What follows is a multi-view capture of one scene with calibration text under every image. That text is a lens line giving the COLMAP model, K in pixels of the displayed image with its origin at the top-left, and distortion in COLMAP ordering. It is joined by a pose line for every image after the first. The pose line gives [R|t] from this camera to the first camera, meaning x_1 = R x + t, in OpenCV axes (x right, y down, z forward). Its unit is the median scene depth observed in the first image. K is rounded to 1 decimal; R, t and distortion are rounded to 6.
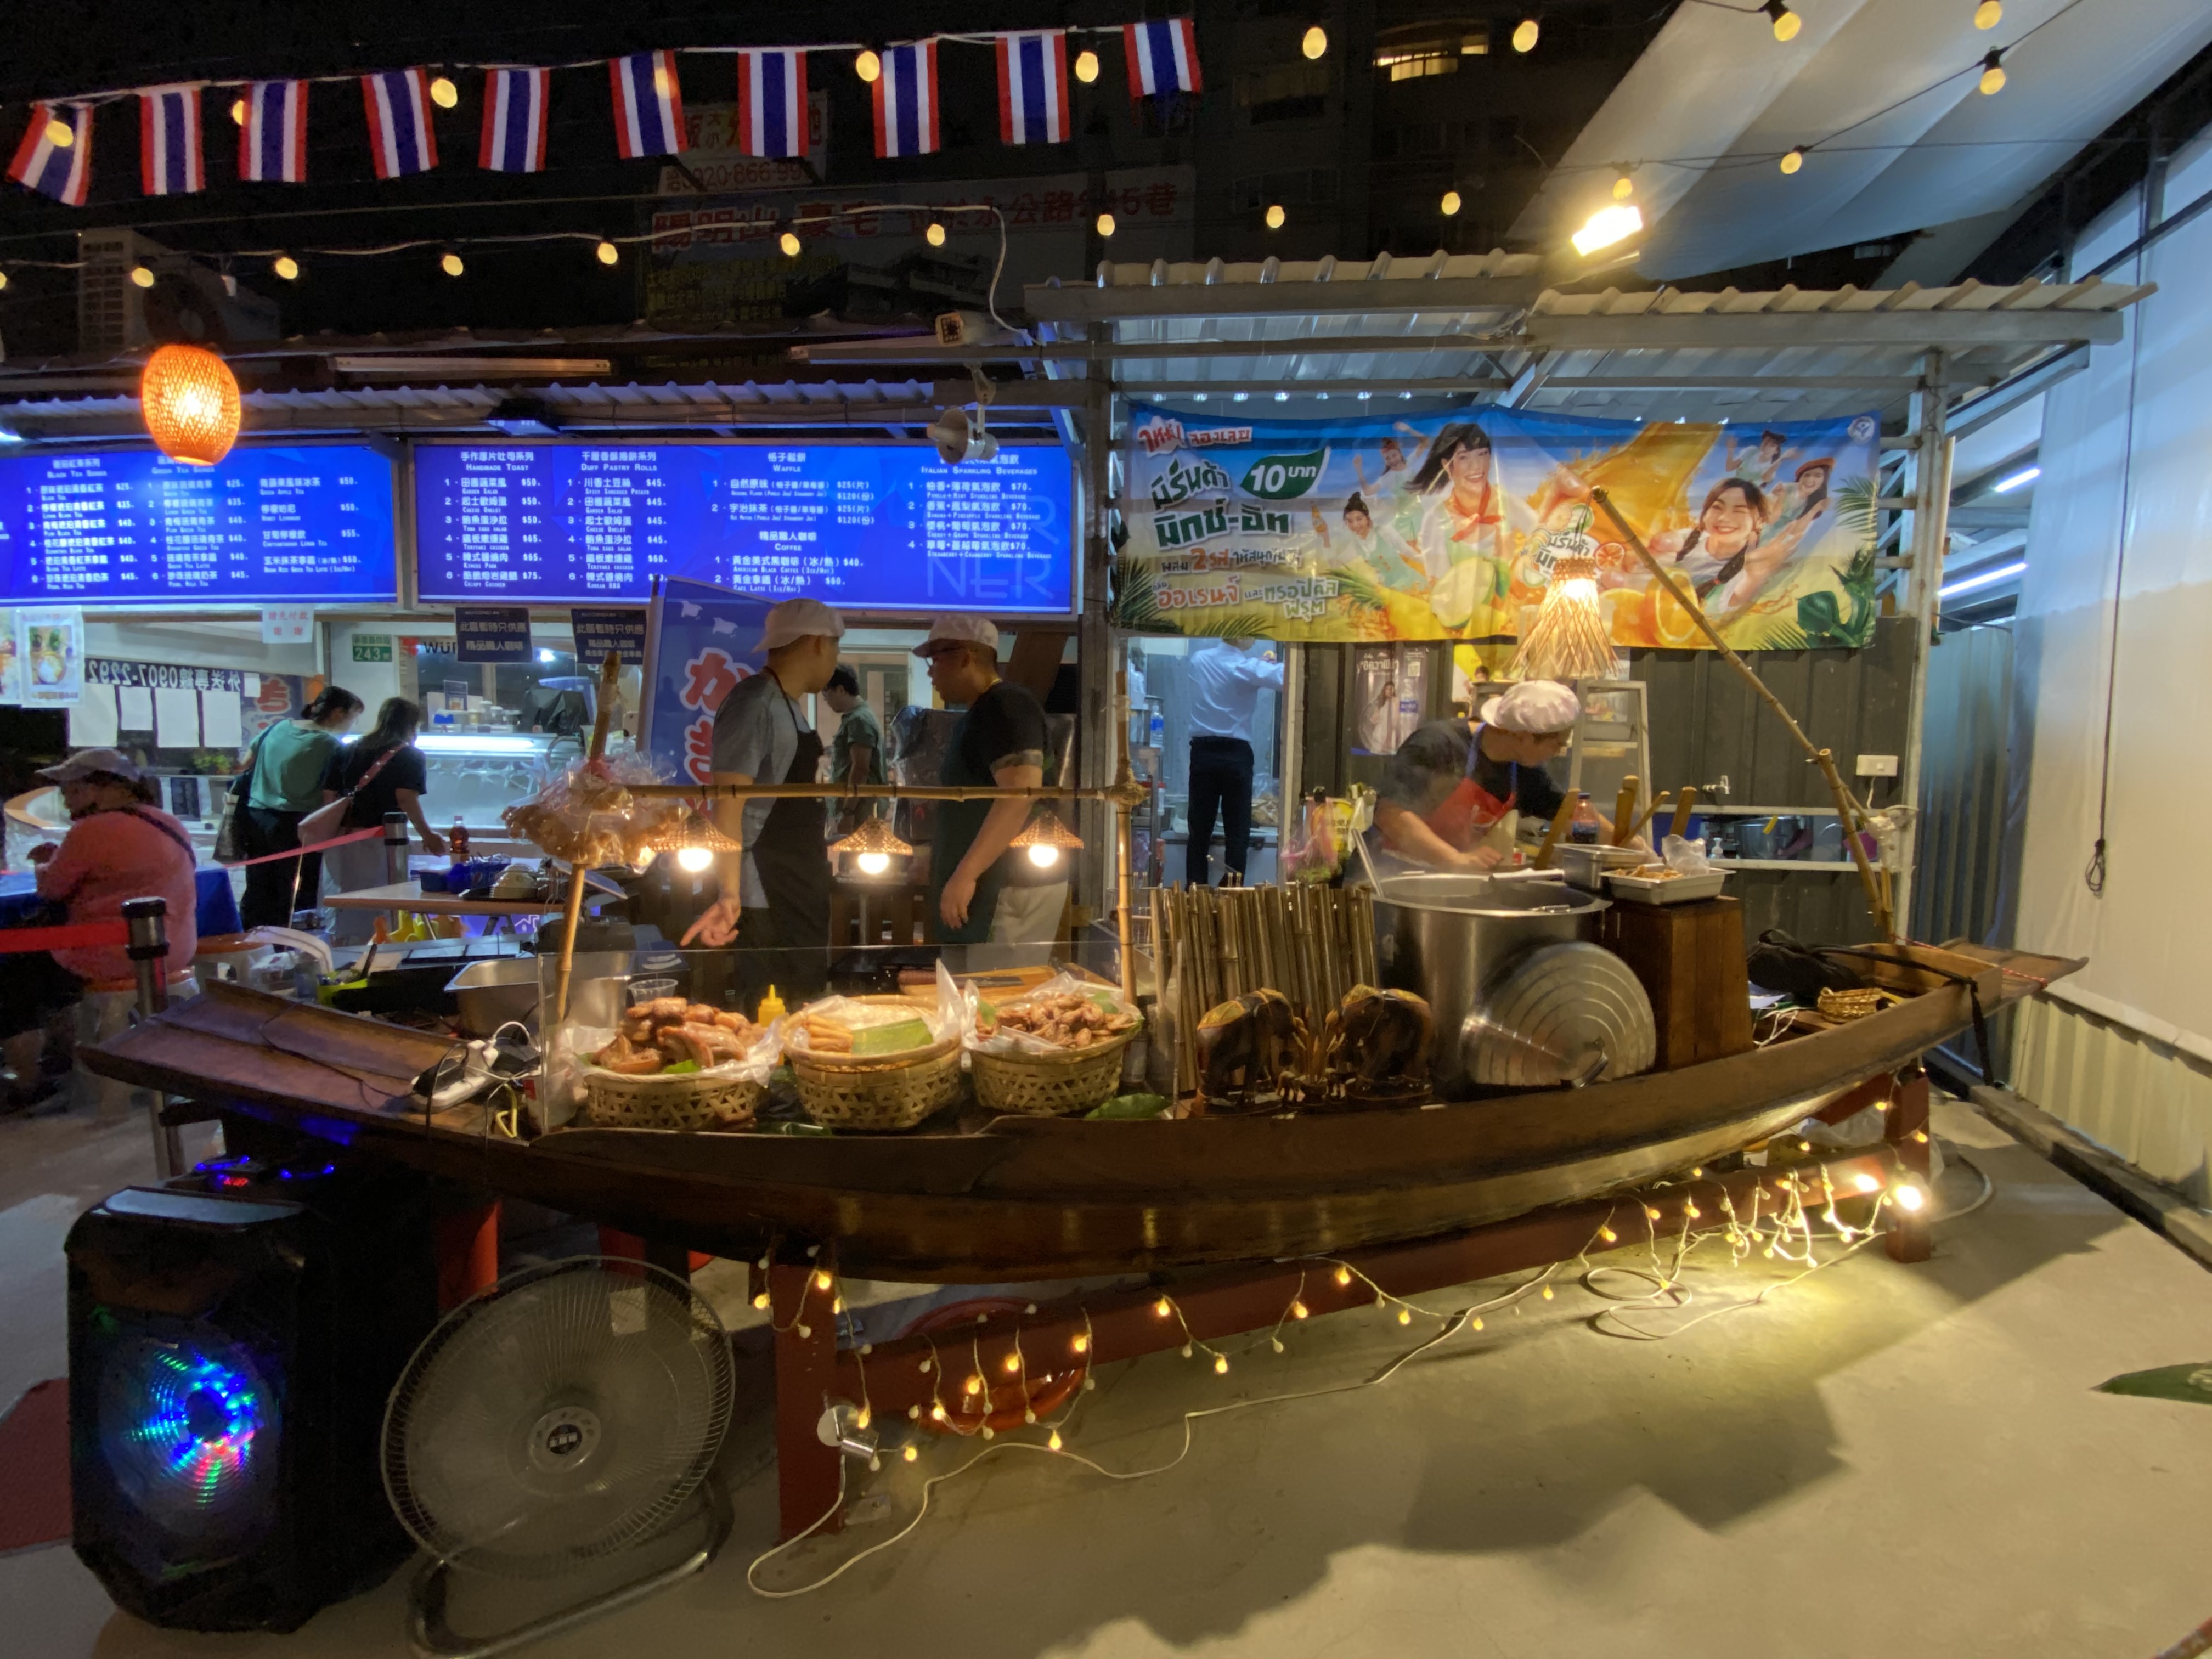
lens RADIAL K [[970.6, 0, 1123.4], [0, 970.6, 834.2], [0, 0, 1]] dist [-0.020354, -0.002675]
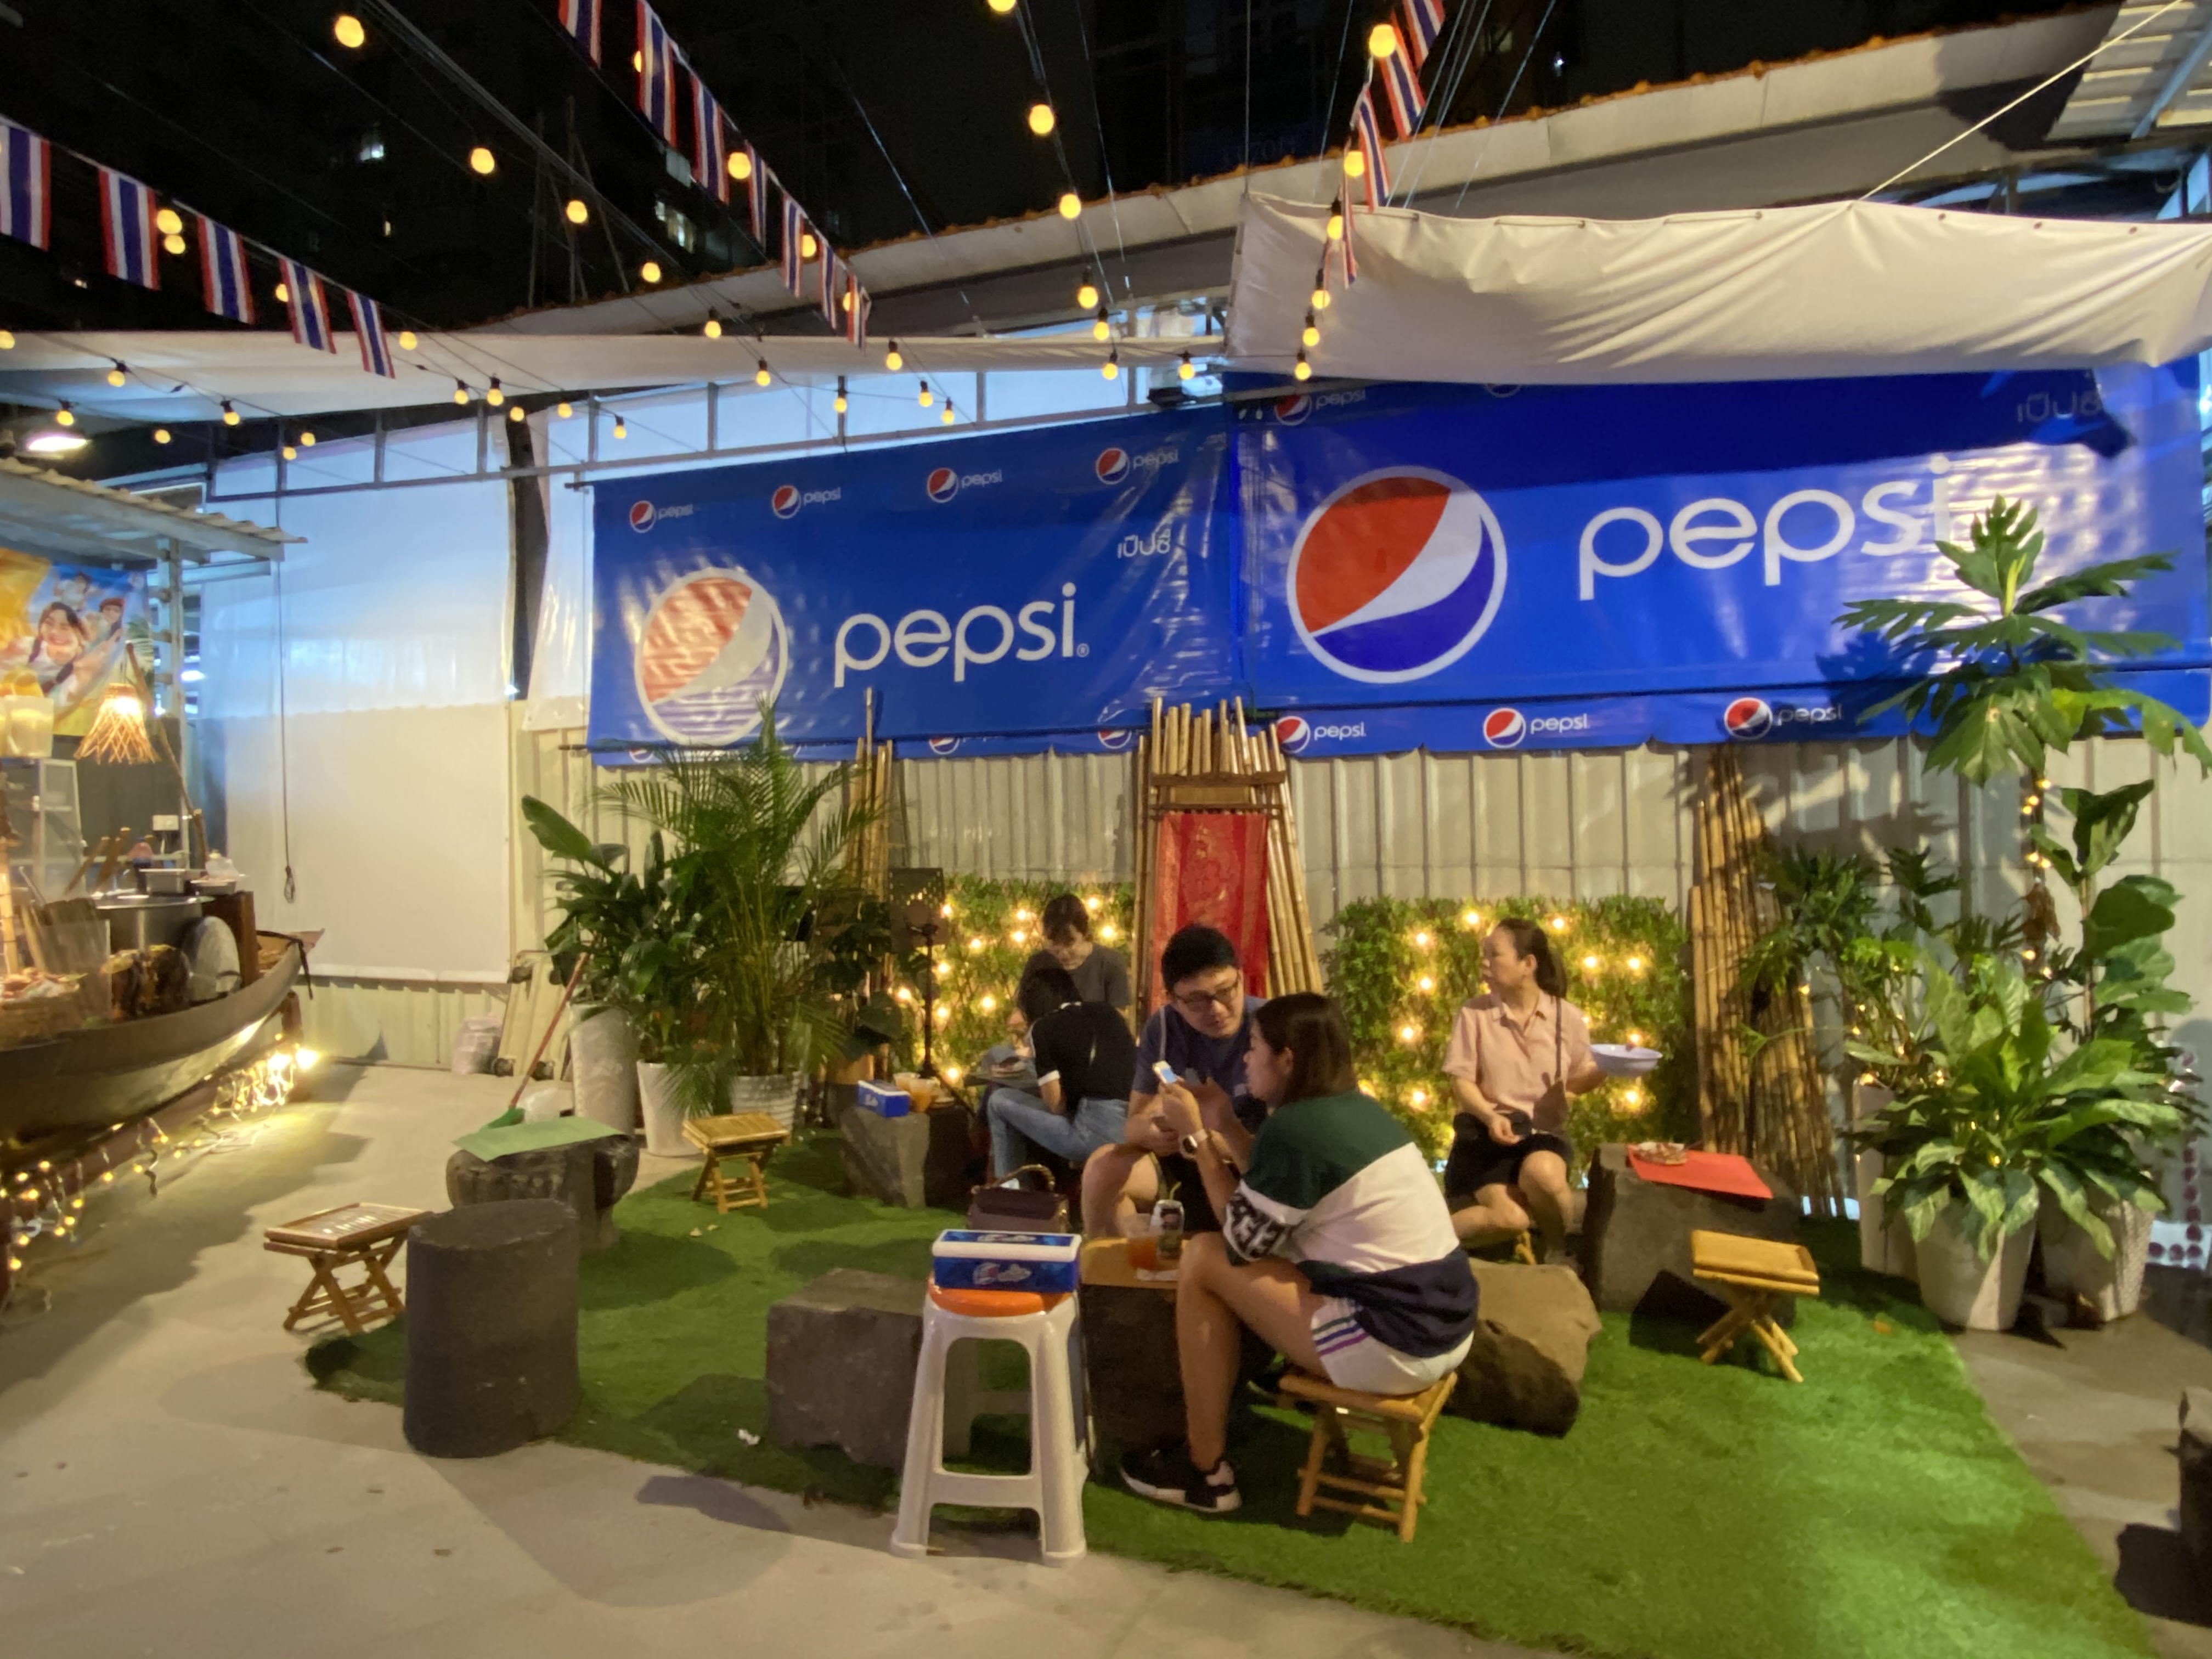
lens RADIAL K [[1319.0, 0, 1121.7], [0, 1319.0, 818.2], [0, 0, 1]] dist [-0.023264, 0.000157]
pose [[0.018316, -0.020732, 0.999617, -0.781437], [0.097515, 0.995056, 0.018851, 0.016135], [-0.995066, 0.097132, 0.020247, -0.305772]]
